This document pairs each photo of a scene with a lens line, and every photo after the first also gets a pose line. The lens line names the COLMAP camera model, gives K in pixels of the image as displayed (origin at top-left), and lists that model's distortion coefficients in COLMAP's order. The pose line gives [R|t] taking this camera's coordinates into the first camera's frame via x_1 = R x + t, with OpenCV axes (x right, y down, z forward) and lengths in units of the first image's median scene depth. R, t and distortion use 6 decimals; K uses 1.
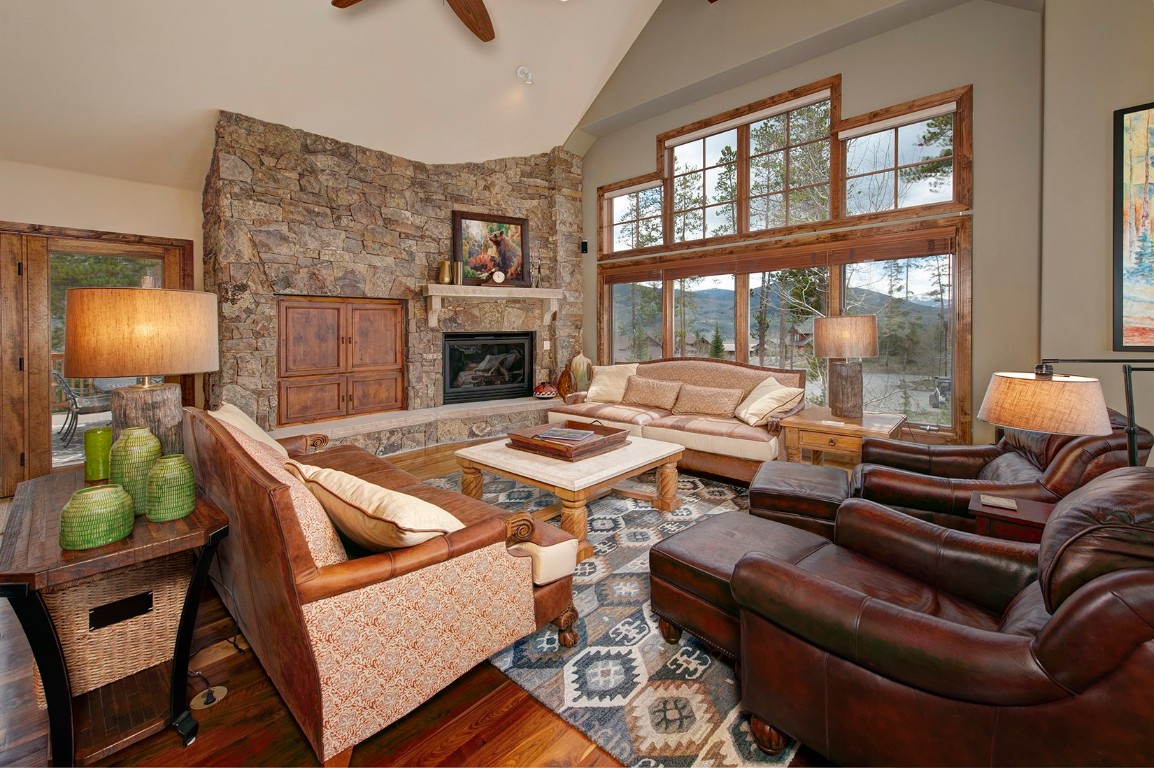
lens RADIAL K [[476.7, 0, 510.2], [0, 476.7, 345.3], [0, 0, 1]] dist [0.009645, -0.001952]
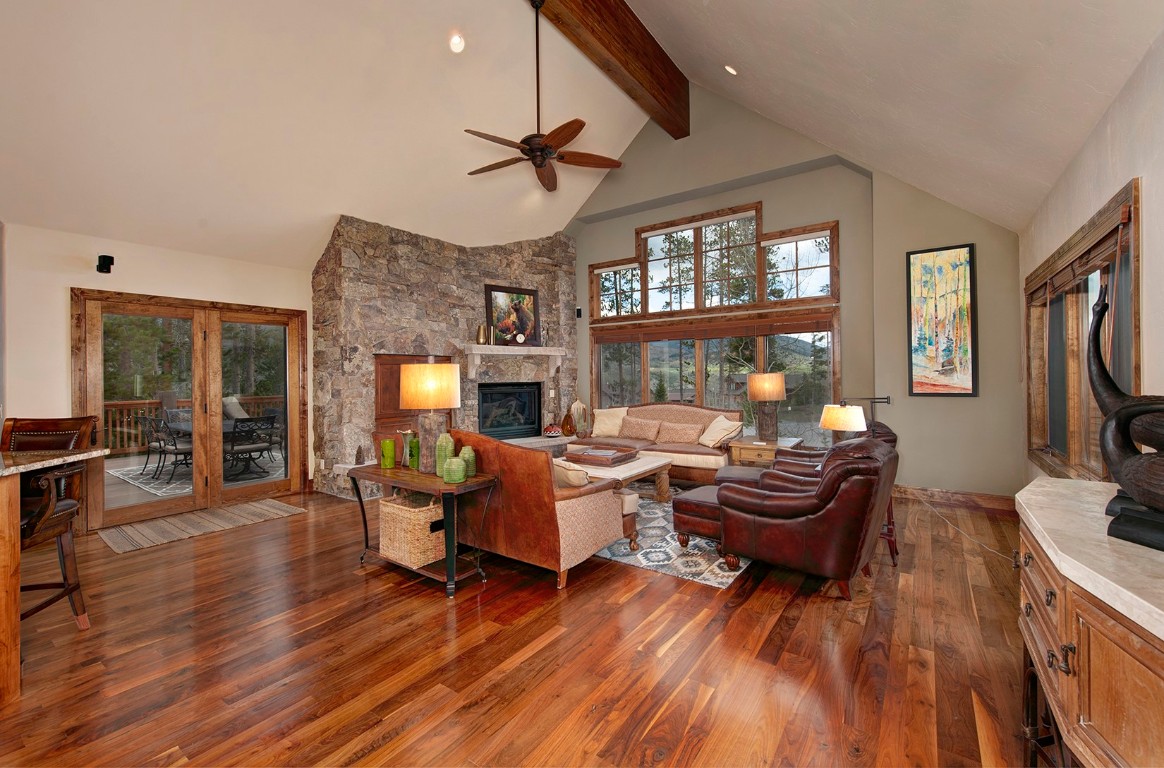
lens RADIAL K [[485.7, 0, 576.4], [0, 485.7, 378.4], [0, 0, 1]] dist [0.010672, 0.000065]
pose [[0.974317, 0.004293, 0.225138, -0.184521], [0.002921, 0.999493, -0.031699, 0.001570], [-0.225160, 0.031542, 0.973811, -0.290441]]
